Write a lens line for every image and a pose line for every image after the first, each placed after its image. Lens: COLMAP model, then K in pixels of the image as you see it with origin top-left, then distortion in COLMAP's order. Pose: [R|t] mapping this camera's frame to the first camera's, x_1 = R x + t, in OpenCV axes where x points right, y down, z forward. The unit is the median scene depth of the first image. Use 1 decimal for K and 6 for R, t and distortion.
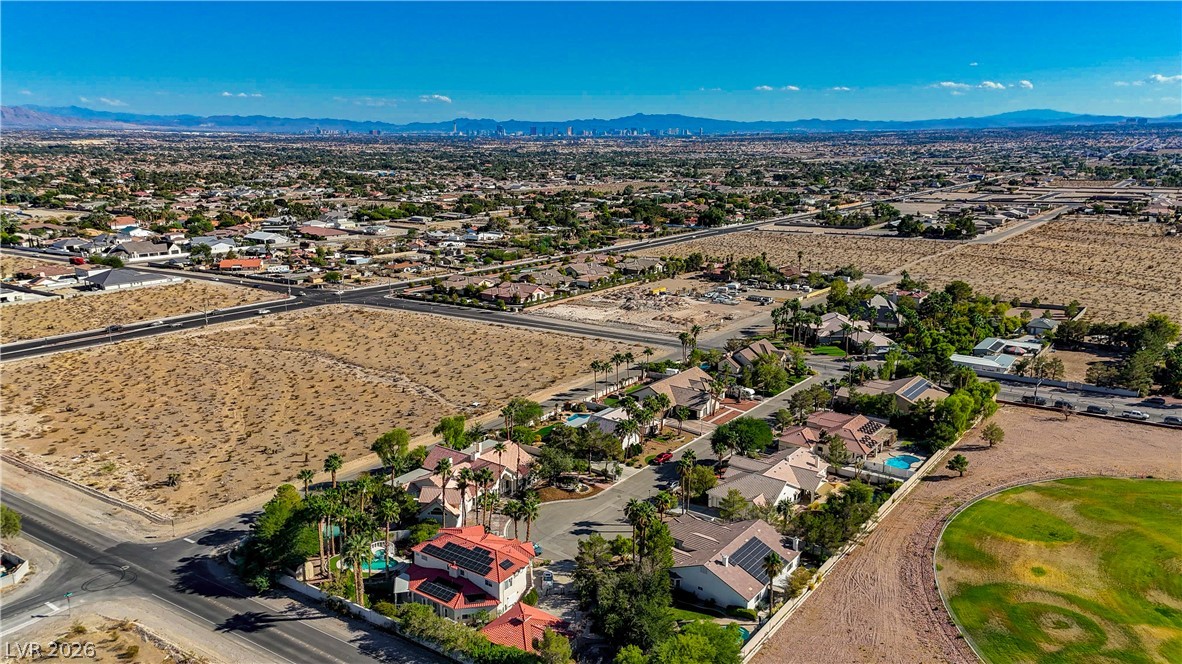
lens RADIAL K [[855.8, 0, 593.3], [0, 855.8, 335.1], [0, 0, 1]] dist [0.173075, -0.148804]
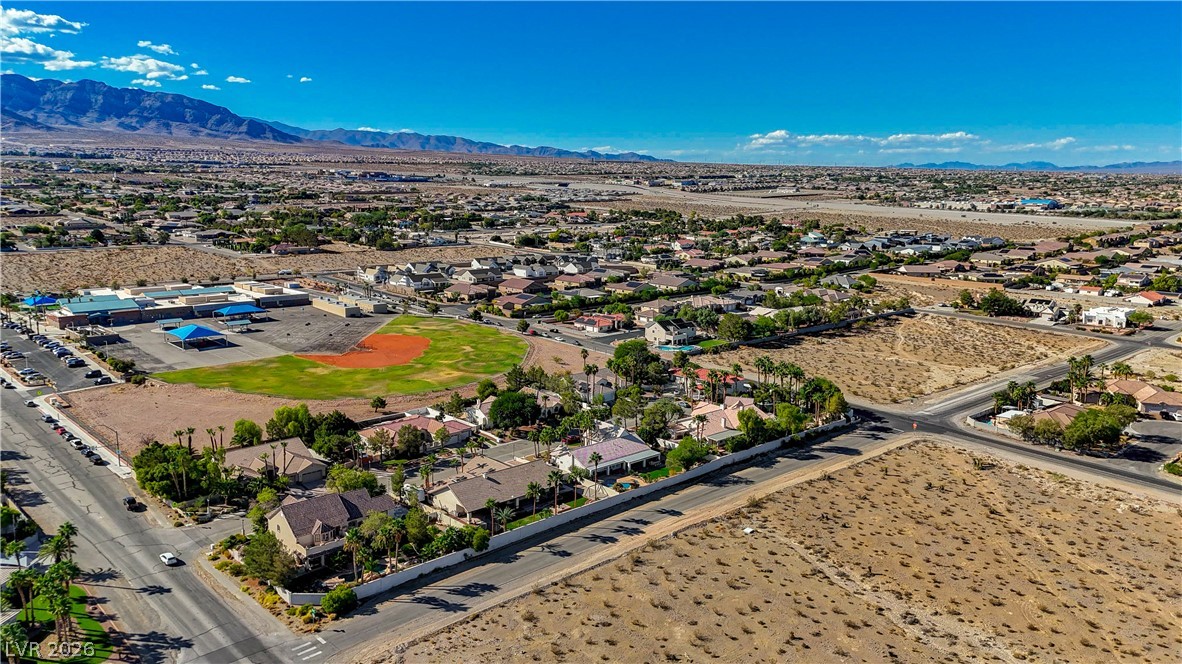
lens RADIAL K [[855.8, 0, 593.3], [0, 855.8, 335.1], [0, 0, 1]] dist [0.173075, -0.148804]
pose [[-0.979470, -0.056463, 0.193524, -0.096469], [0.028458, 0.911635, 0.410014, -0.270904], [-0.199573, 0.407104, -0.891312, 1.124628]]
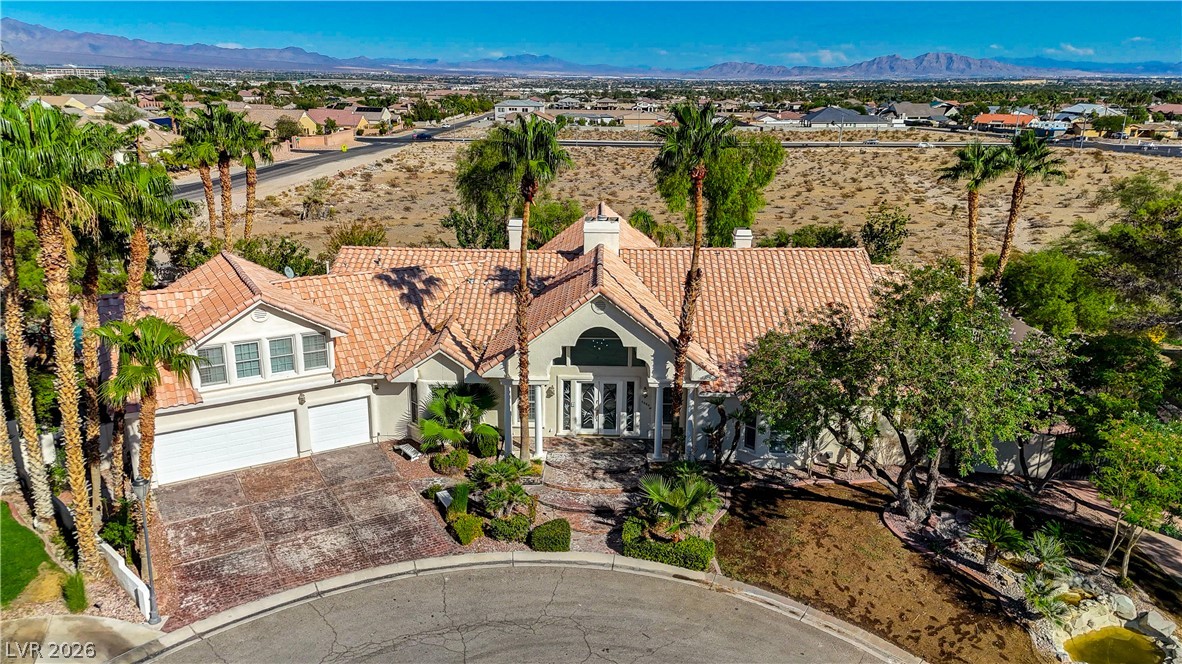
lens RADIAL K [[855.8, 0, 593.3], [0, 855.8, 335.1], [0, 0, 1]] dist [0.173075, -0.148804]
pose [[0.577692, 0.238504, -0.780633, 0.018412], [-0.199536, 0.968608, 0.148273, 0.066875], [0.791491, 0.070108, 0.607147, 0.438506]]
